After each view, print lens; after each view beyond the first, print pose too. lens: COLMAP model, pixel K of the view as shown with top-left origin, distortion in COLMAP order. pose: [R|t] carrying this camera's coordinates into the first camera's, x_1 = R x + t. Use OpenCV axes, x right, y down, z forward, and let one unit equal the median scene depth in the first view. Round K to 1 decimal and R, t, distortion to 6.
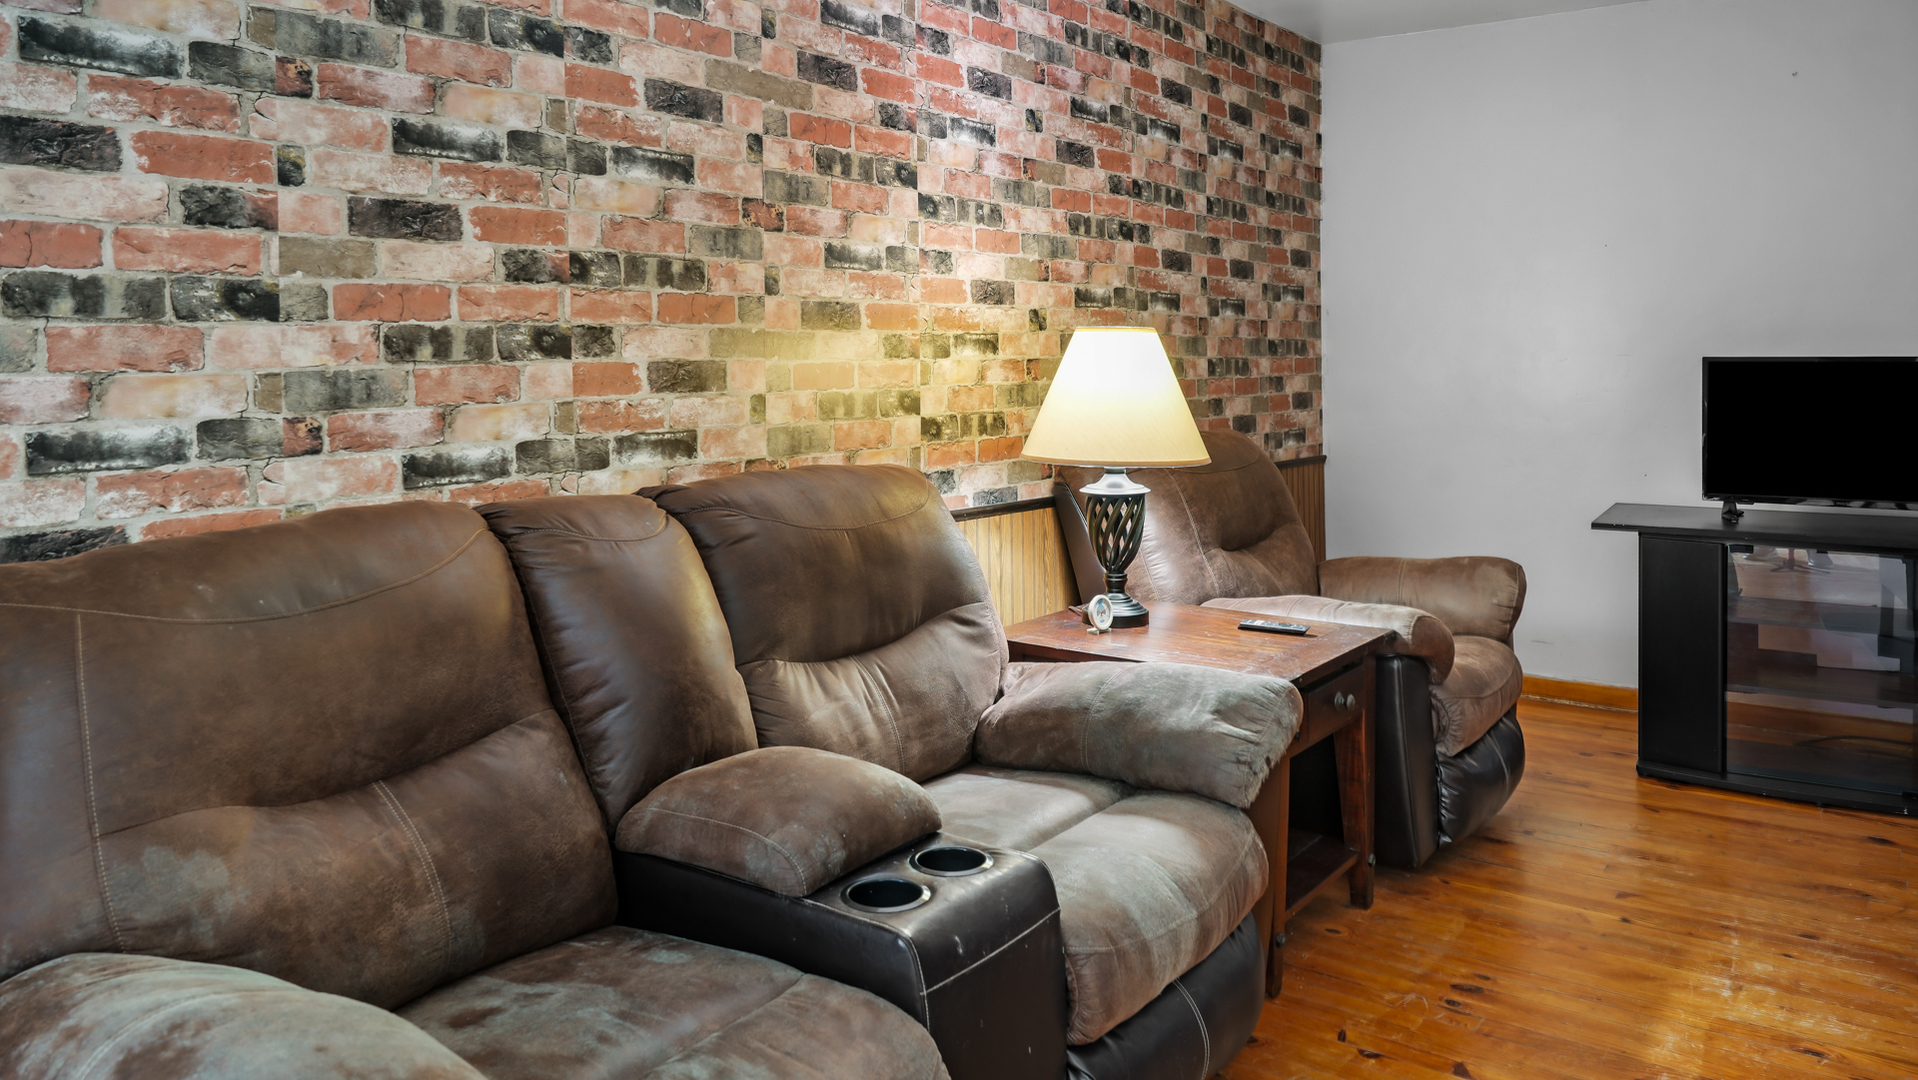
lens RADIAL K [[1365.4, 0, 917.4], [0, 1365.4, 370.0], [0, 0, 1]] dist [-0.003811, -0.008237]
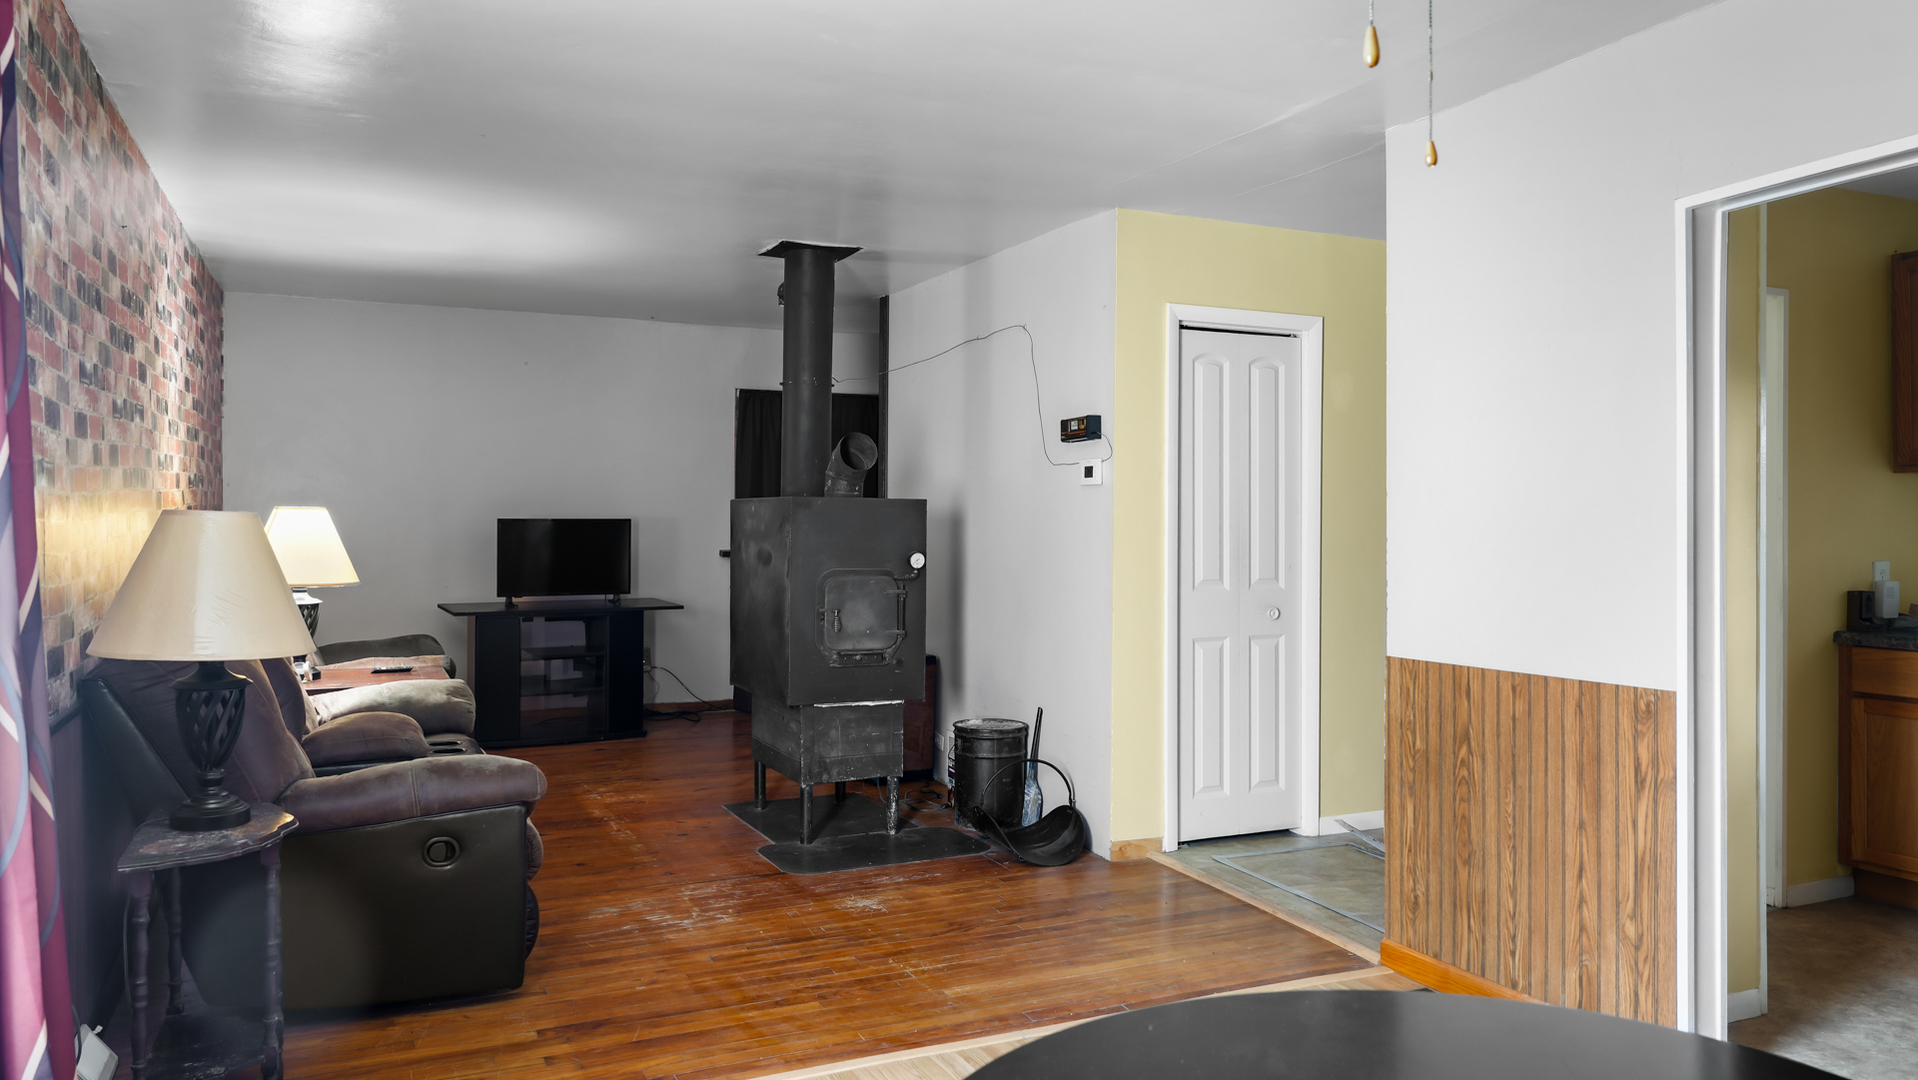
lens RADIAL K [[1365.4, 0, 968.7], [0, 1365.4, 538.2], [0, 0, 1]] dist [-0.003811, -0.008237]
pose [[0.473310, -0.017047, 0.880731, -1.154279], [-0.002428, 0.999784, 0.020657, -0.036038], [-0.880893, -0.011916, 0.473166, -0.659046]]
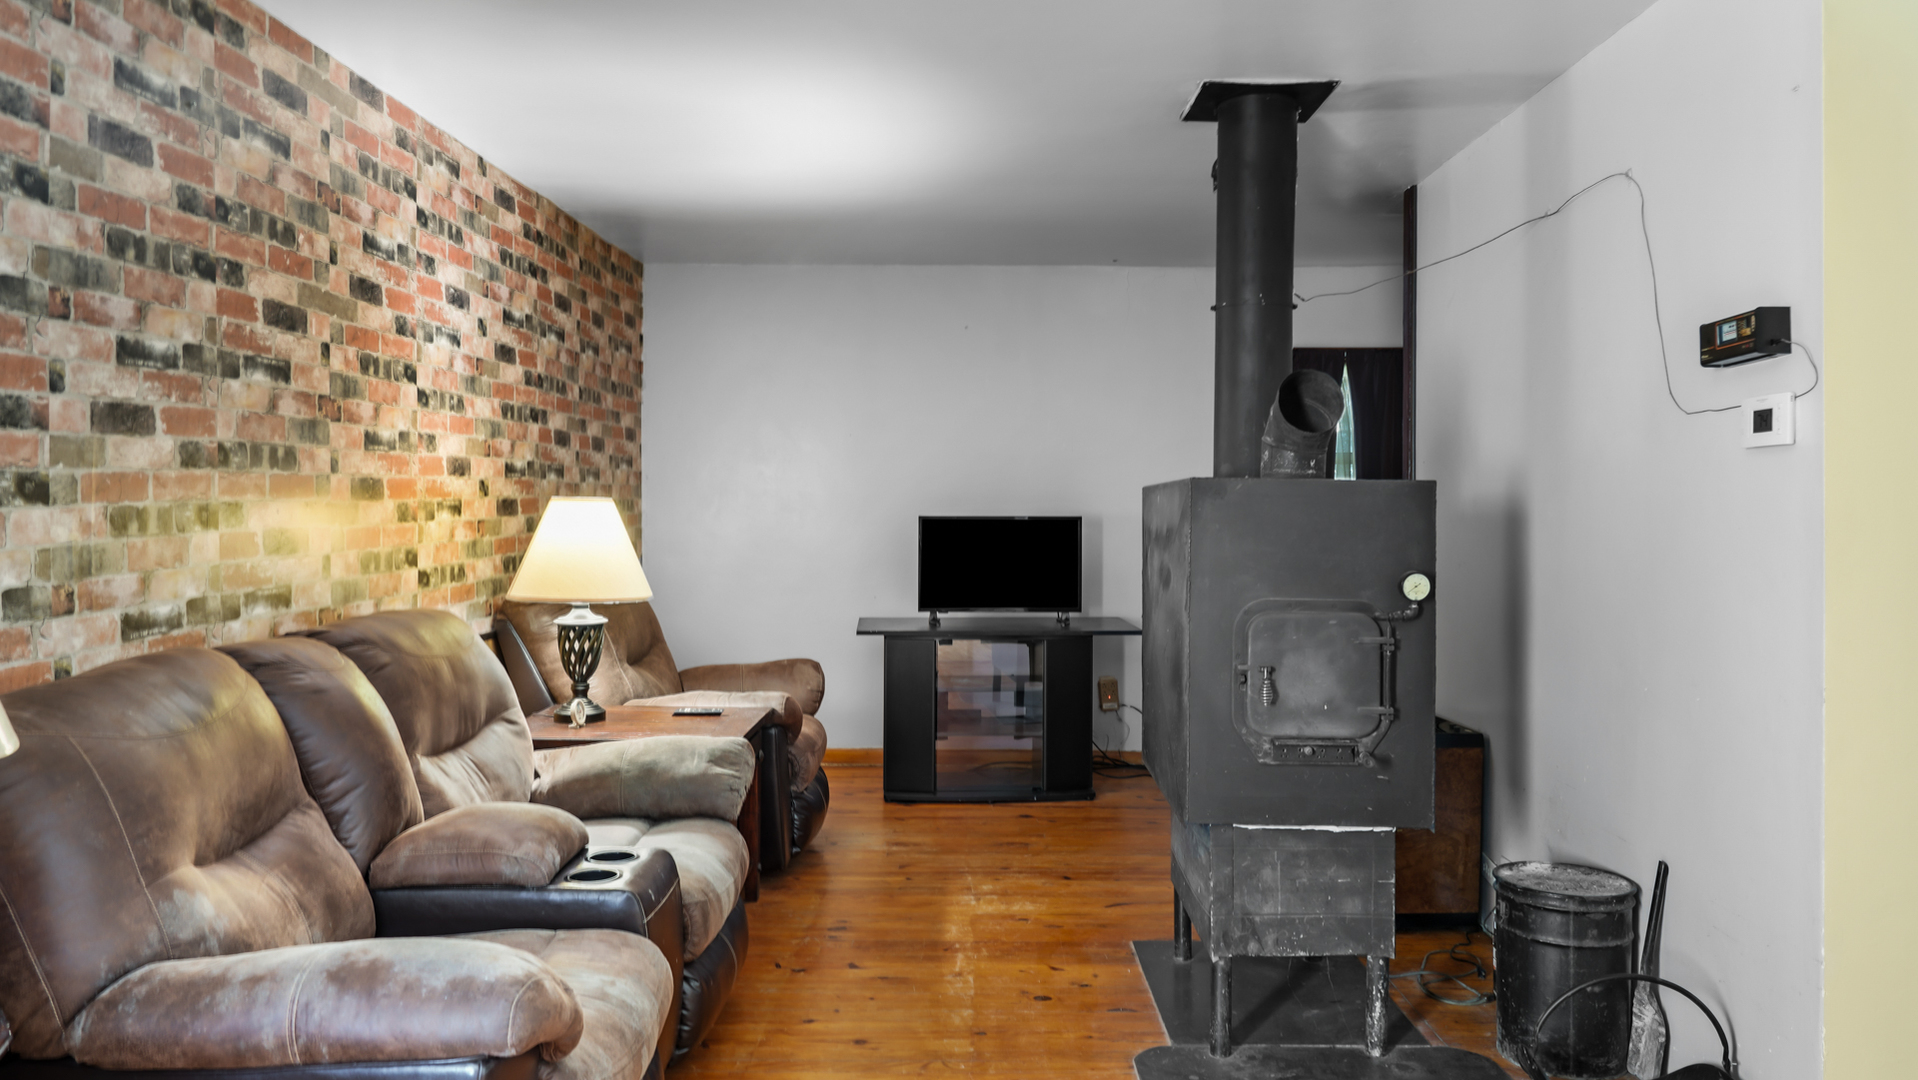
lens RADIAL K [[1365.4, 0, 920.3], [0, 1365.4, 494.8], [0, 0, 1]] dist [-0.003811, -0.008237]
pose [[0.820661, 0.006841, 0.571375, -0.426093], [-0.001232, 0.999947, -0.010203, -0.027237], [-0.571415, 0.007669, 0.820626, -0.349731]]
